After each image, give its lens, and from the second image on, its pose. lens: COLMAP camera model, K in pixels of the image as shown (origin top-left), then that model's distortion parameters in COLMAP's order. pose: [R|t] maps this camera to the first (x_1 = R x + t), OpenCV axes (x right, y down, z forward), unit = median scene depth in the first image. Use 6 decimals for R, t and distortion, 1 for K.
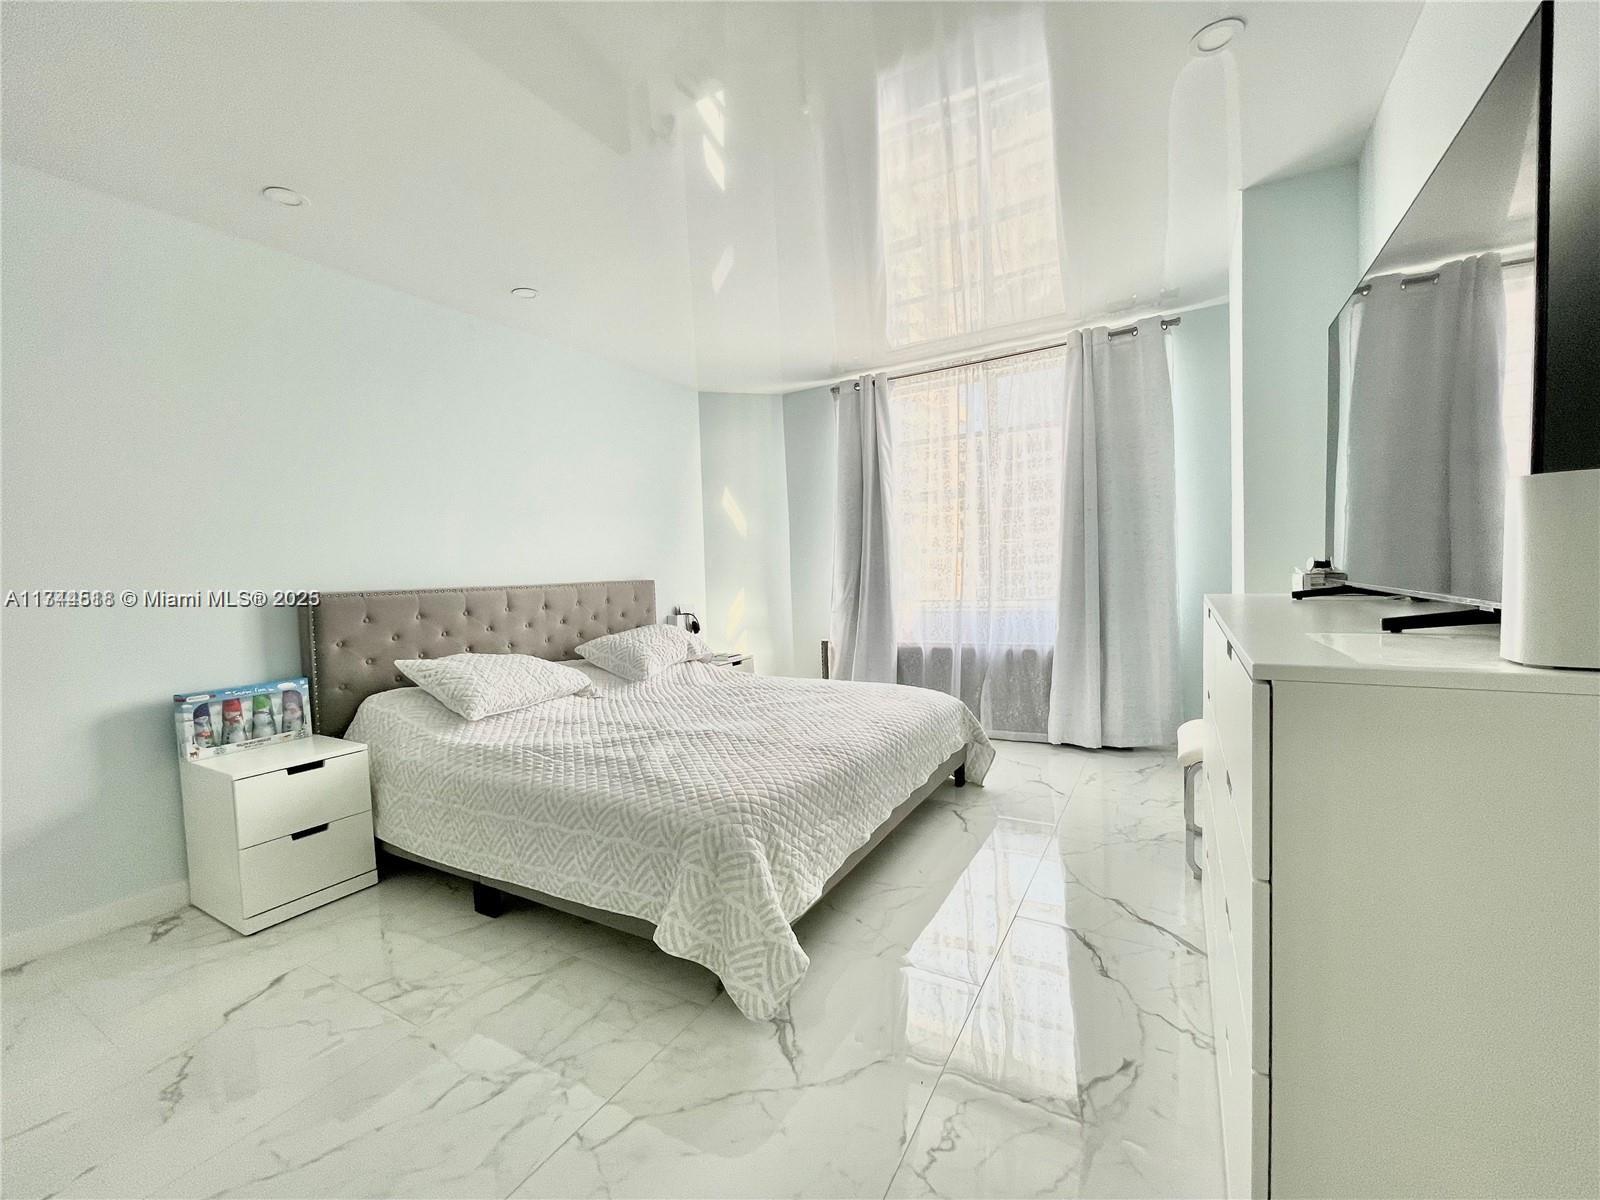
lens RADIAL K [[653.4, 0, 798.3], [0, 653.4, 601.4], [0, 0, 1]] dist [-0.000532, -0.000028]
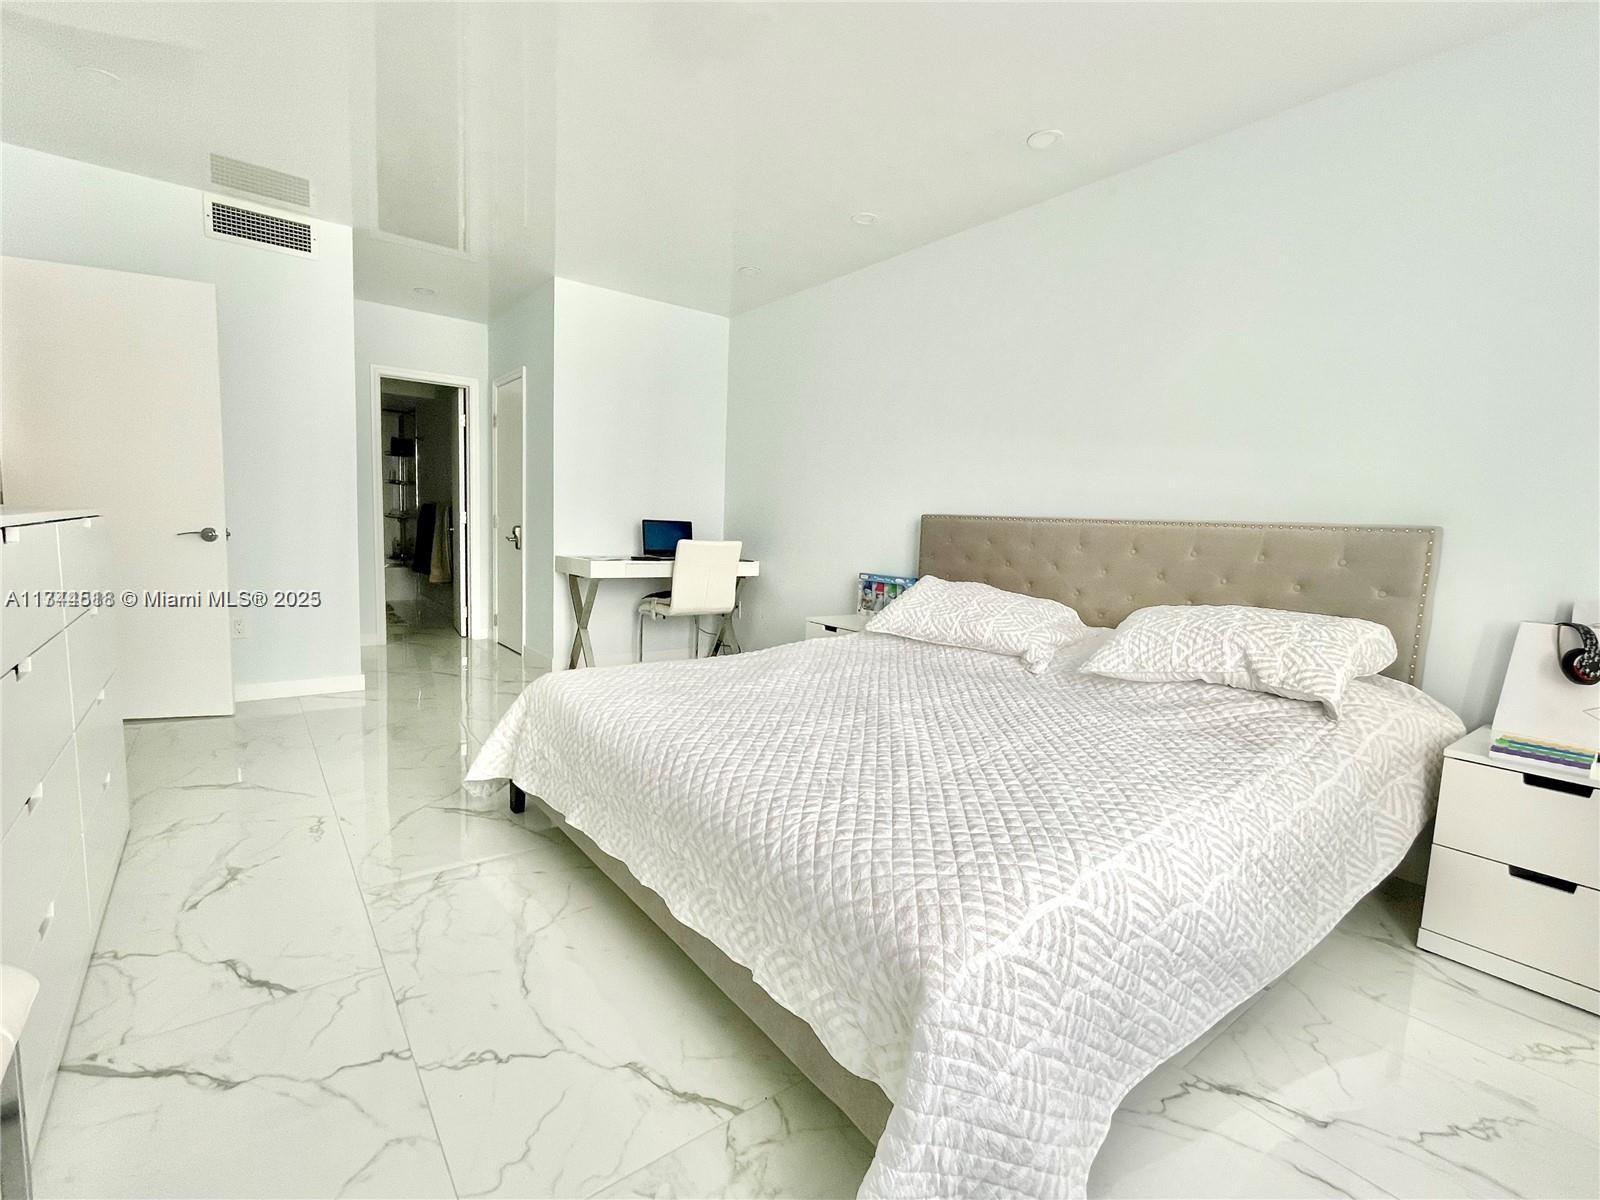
lens RADIAL K [[701.9, 0, 794.2], [0, 701.9, 599.3], [0, 0, 1]] dist [-0.000683, -0.000008]
pose [[-0.367701, 0.126292, -0.921329, 0.729906], [-0.071043, 0.984025, 0.163239, -0.064888], [0.927227, 0.125477, -0.352855, 1.448989]]
